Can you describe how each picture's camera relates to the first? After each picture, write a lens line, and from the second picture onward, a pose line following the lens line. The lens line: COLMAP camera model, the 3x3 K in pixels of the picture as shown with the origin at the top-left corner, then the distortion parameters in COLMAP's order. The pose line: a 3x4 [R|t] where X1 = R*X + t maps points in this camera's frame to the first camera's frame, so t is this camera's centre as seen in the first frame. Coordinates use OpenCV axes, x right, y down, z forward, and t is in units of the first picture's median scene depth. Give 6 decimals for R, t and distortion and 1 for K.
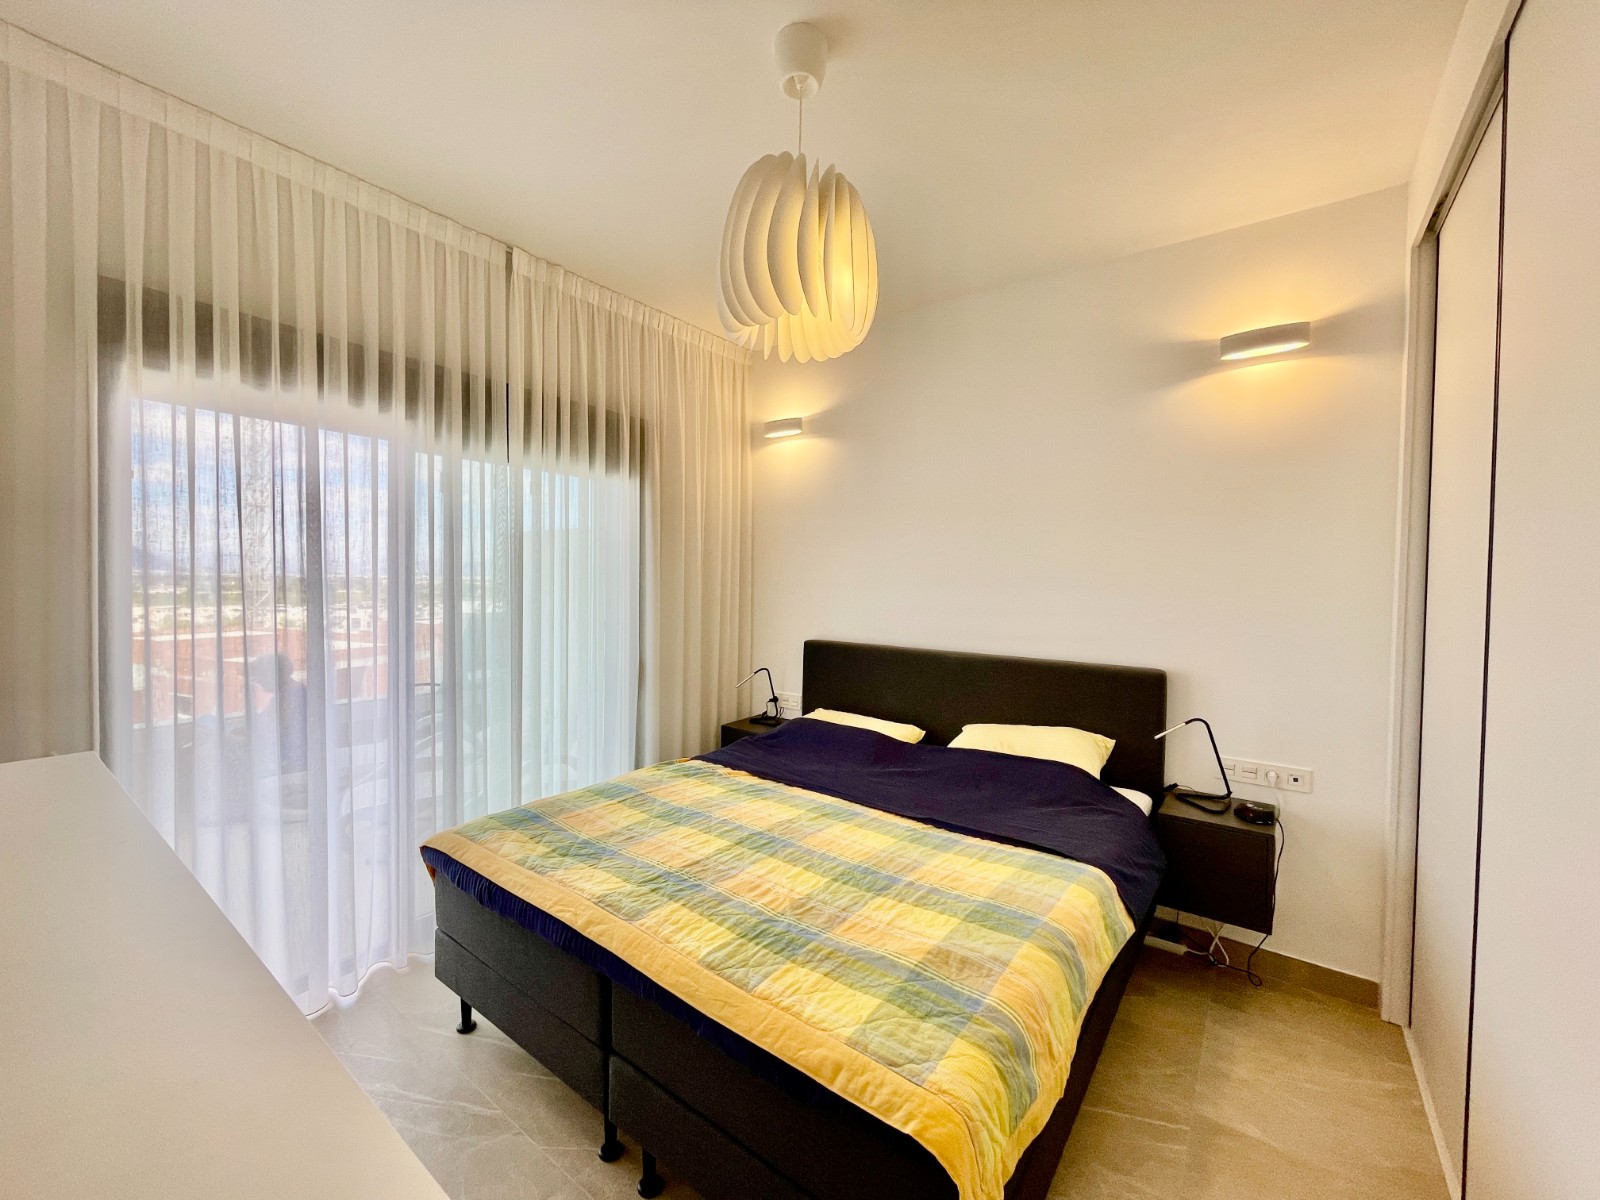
lens RADIAL K [[643.2, 0, 792.2], [0, 643.2, 595.3], [0, 0, 1]] dist [-0.002587, -0.000194]
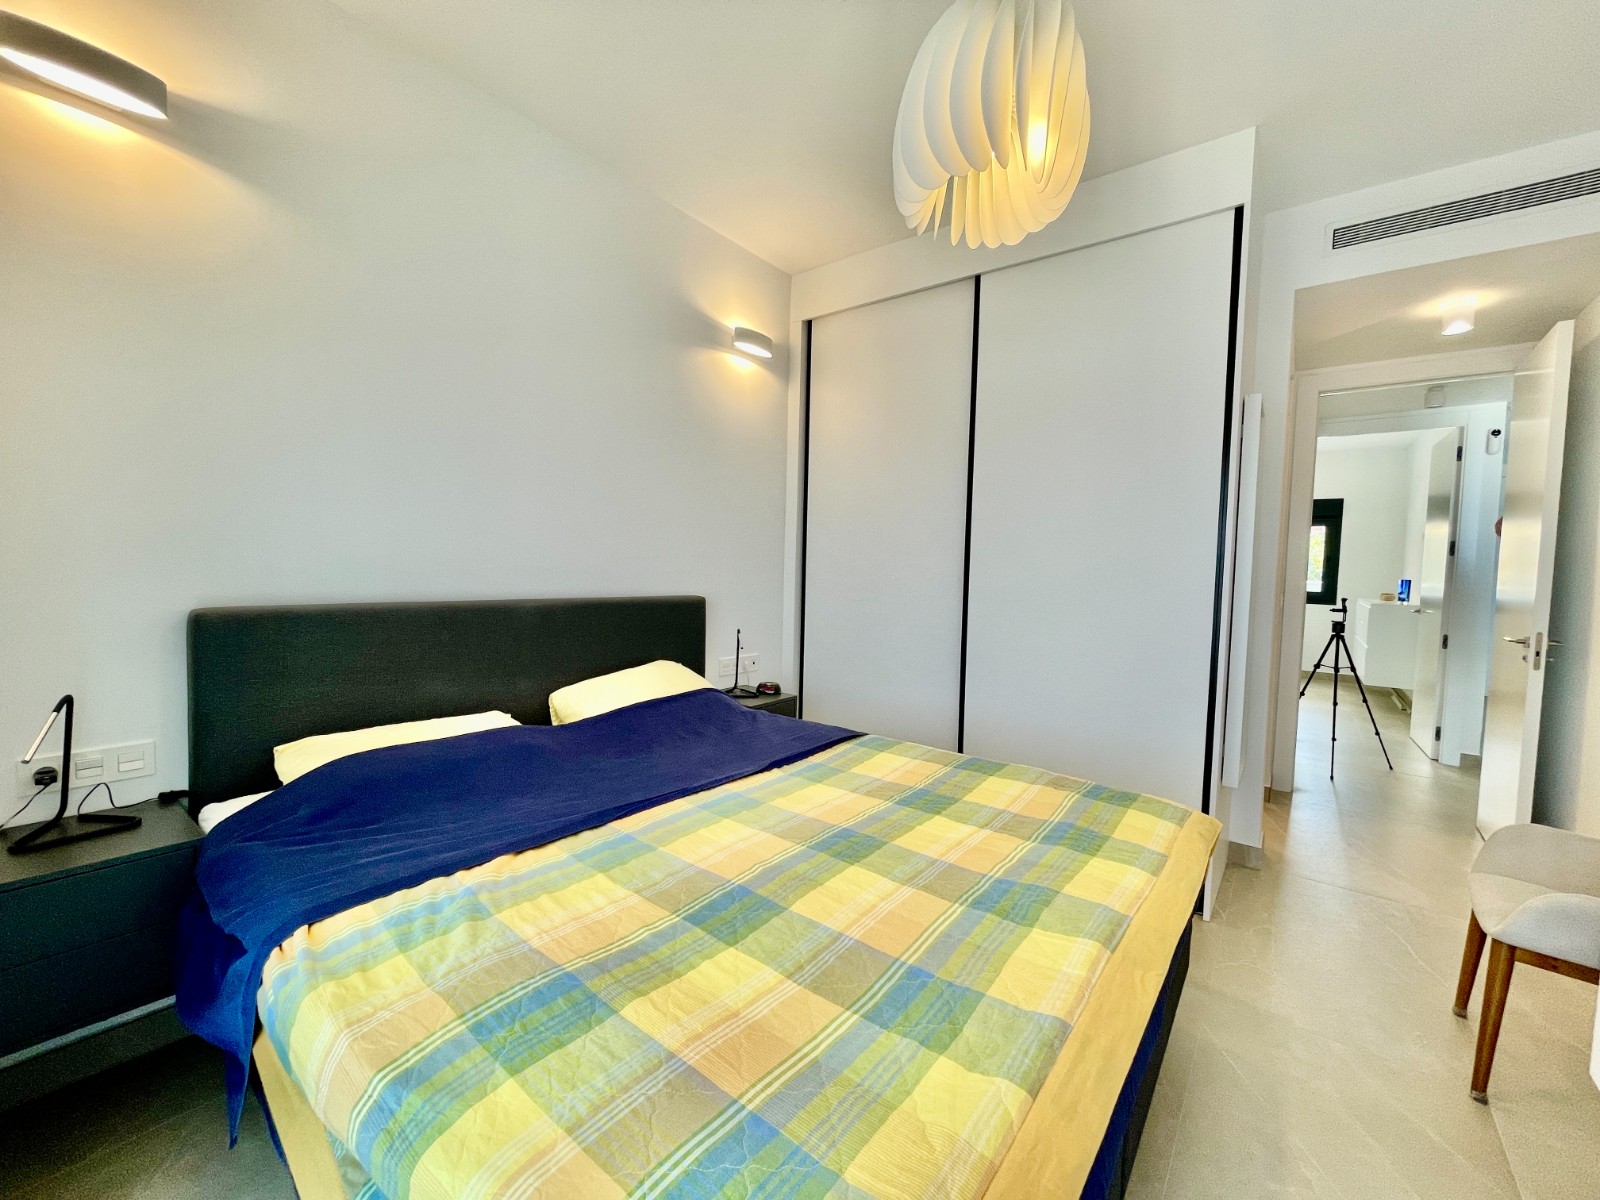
lens RADIAL K [[643.2, 0, 792.2], [0, 643.2, 595.3], [0, 0, 1]] dist [-0.002587, -0.000194]
pose [[0.020378, -0.055294, 0.998262, -0.578627], [0.004570, 0.998464, 0.055211, 0.052634], [-0.999782, 0.003437, 0.020599, 0.812405]]
